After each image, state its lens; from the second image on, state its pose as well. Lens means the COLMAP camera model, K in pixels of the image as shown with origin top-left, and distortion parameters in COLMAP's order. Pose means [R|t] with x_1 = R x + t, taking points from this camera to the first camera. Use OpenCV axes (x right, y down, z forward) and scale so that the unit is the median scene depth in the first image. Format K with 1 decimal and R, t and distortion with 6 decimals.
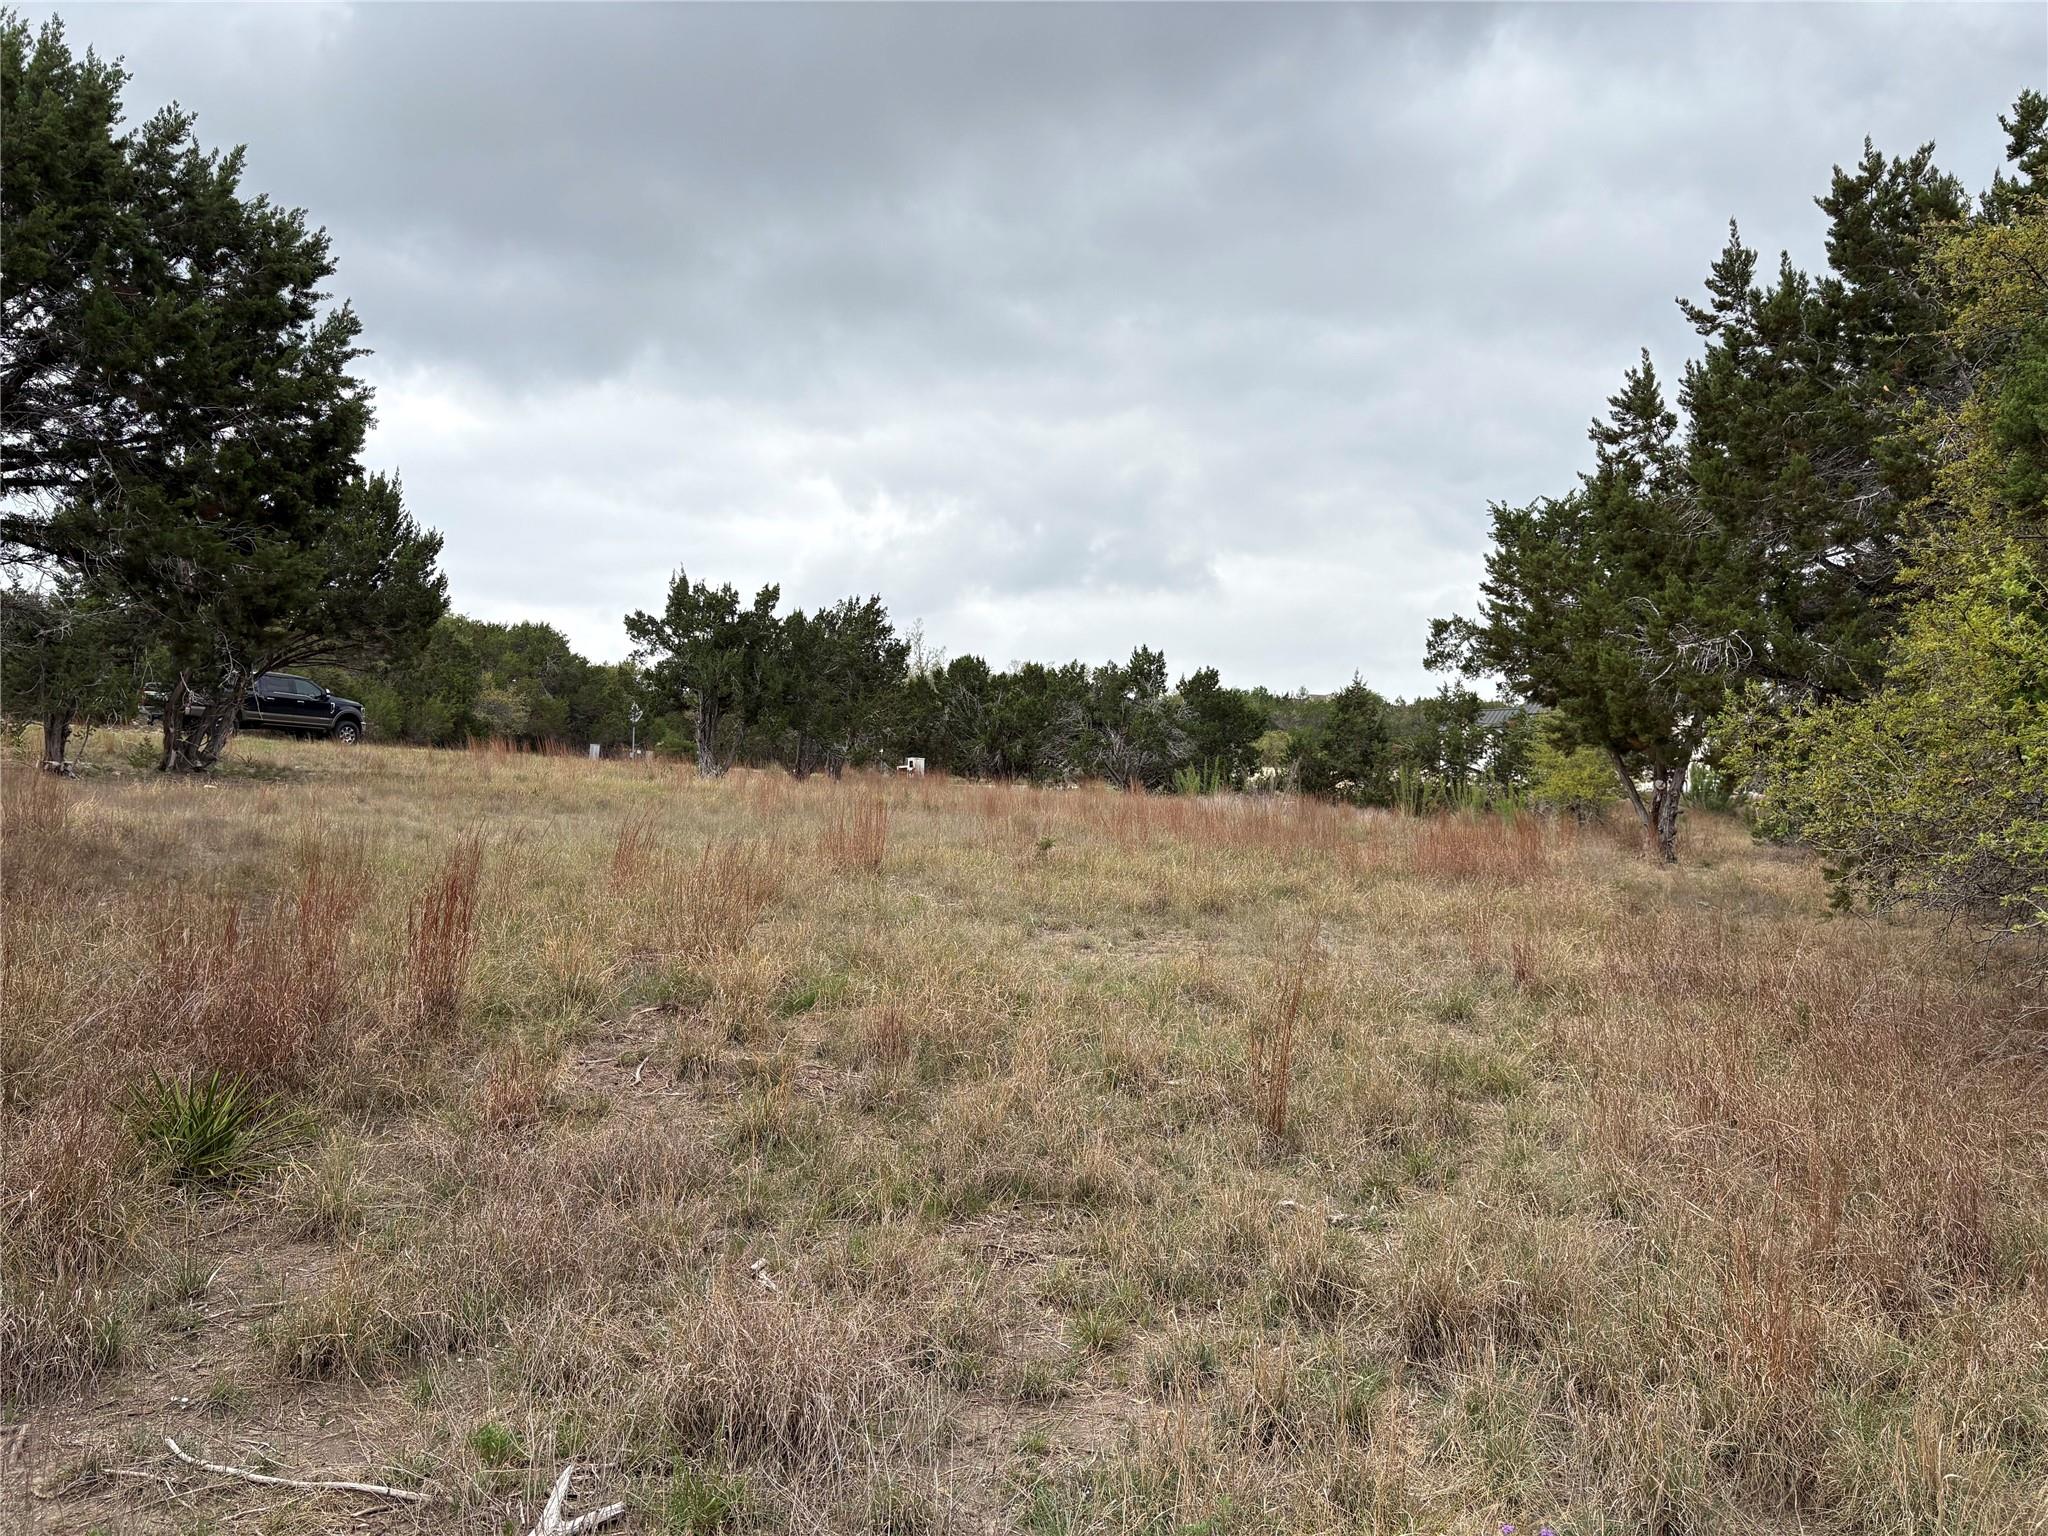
lens RADIAL K [[1628.4, 0, 1018.7], [0, 1628.4, 769.8], [0, 0, 1]] dist [0.068436, -0.026521]
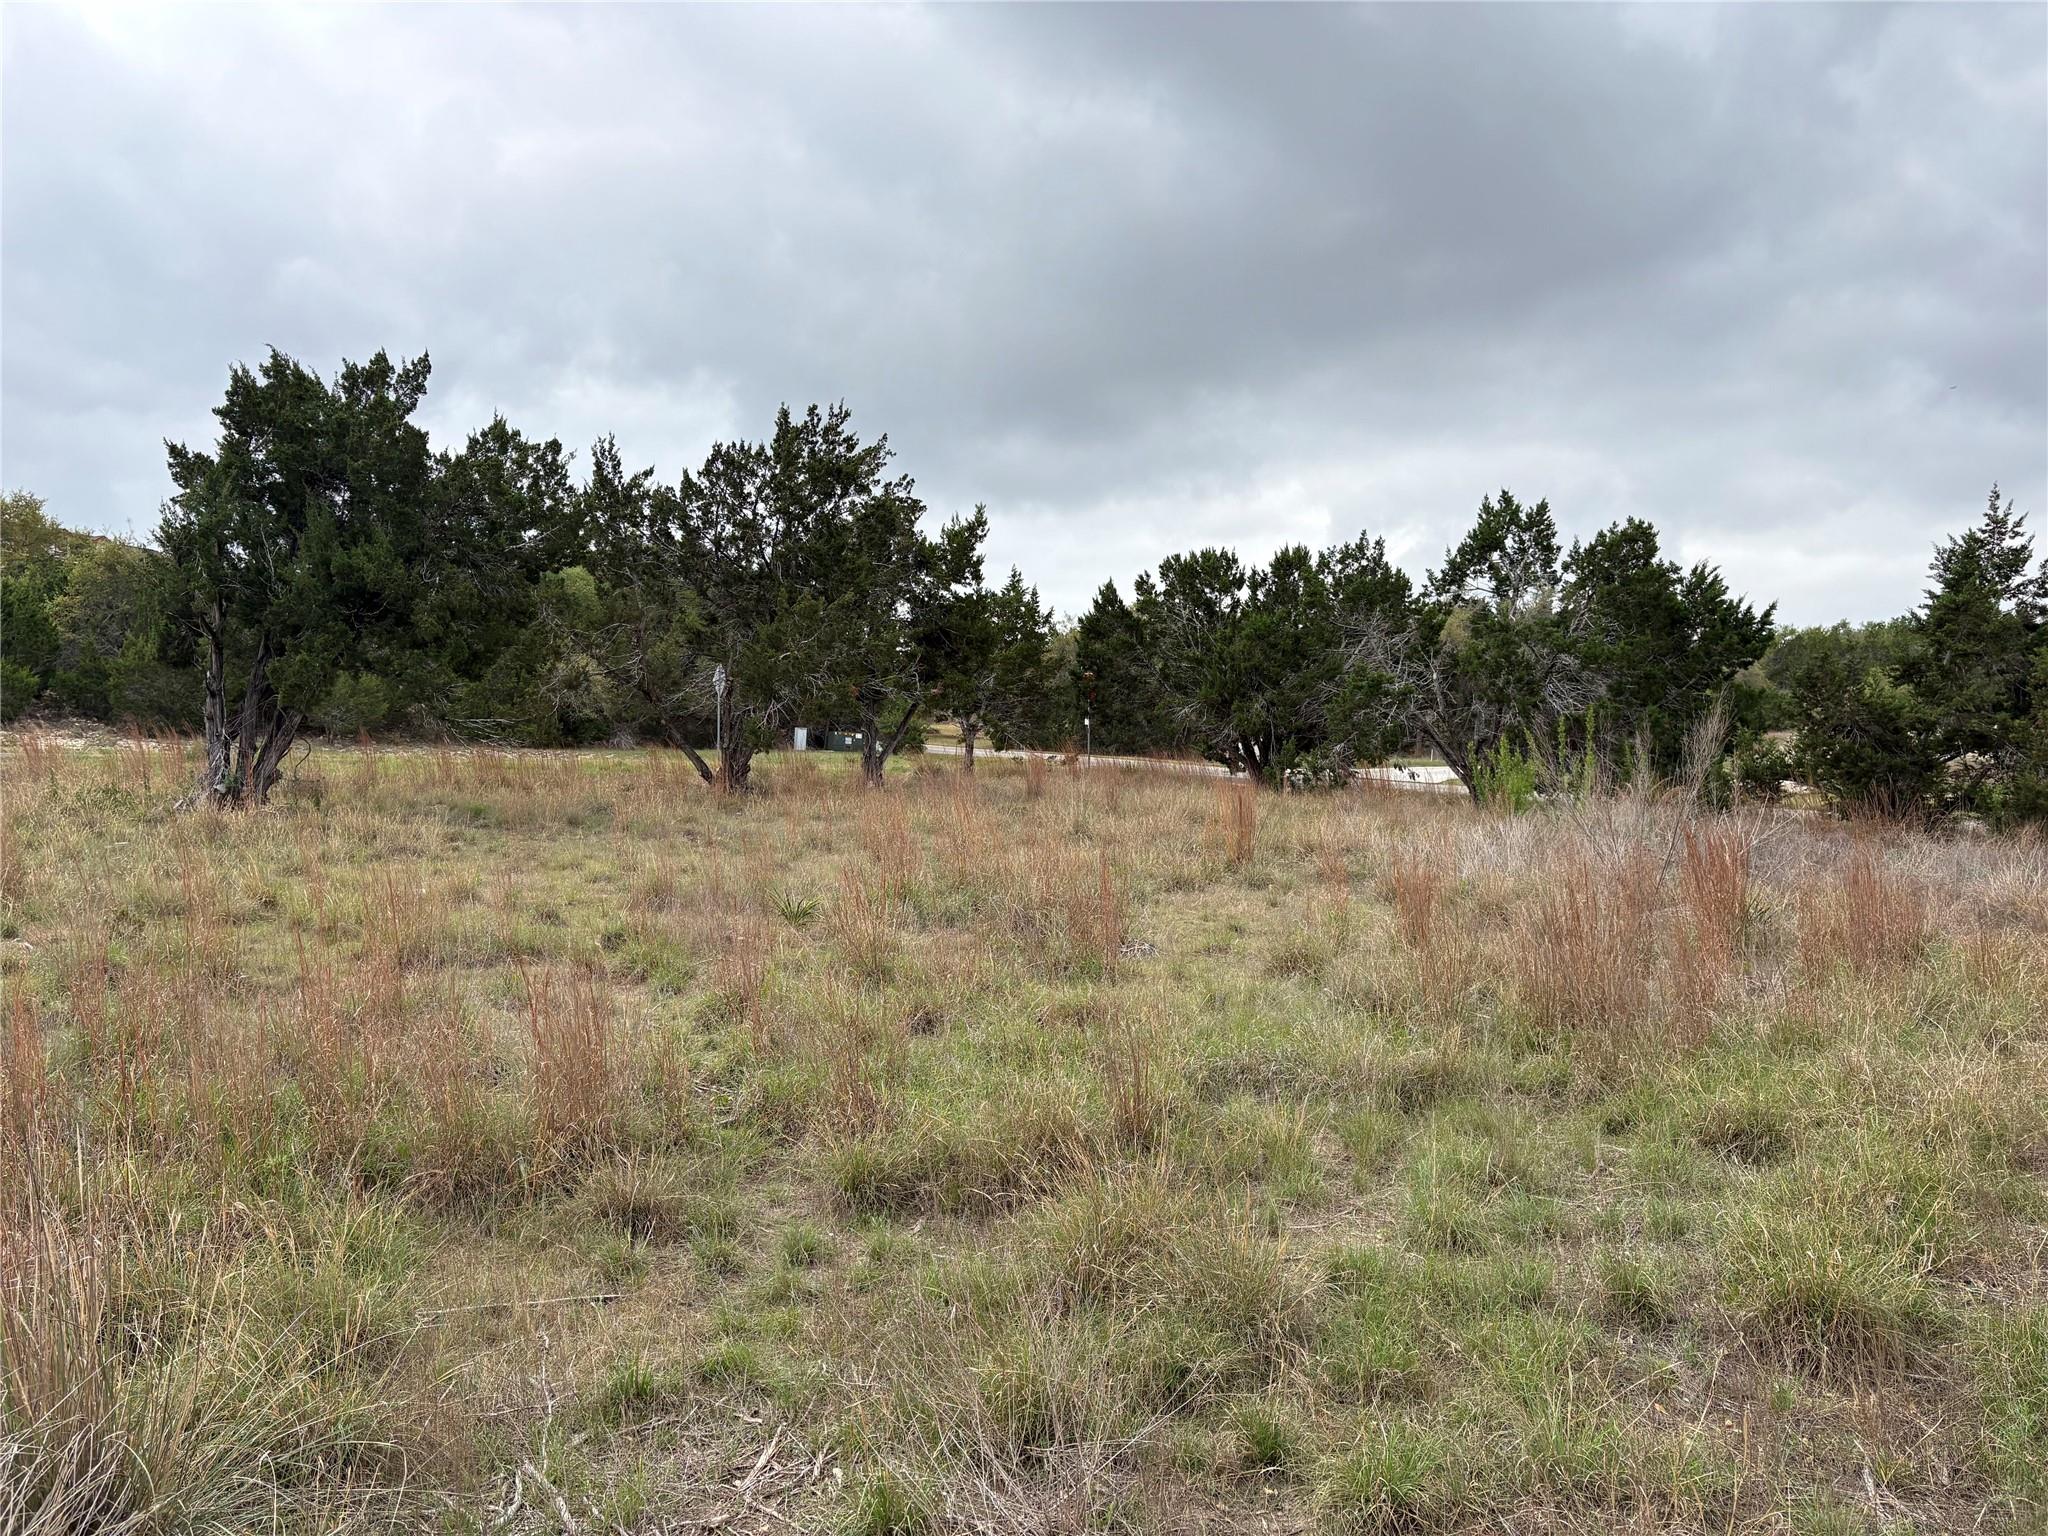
lens RADIAL K [[1628.4, 0, 1033.6], [0, 1628.4, 766.9], [0, 0, 1]] dist [0.068436, -0.026521]
pose [[0.931651, -0.028180, -0.362260, 0.126315], [0.032523, 0.999454, 0.005894, -0.000246], [0.361896, -0.017273, 0.932059, 0.499344]]
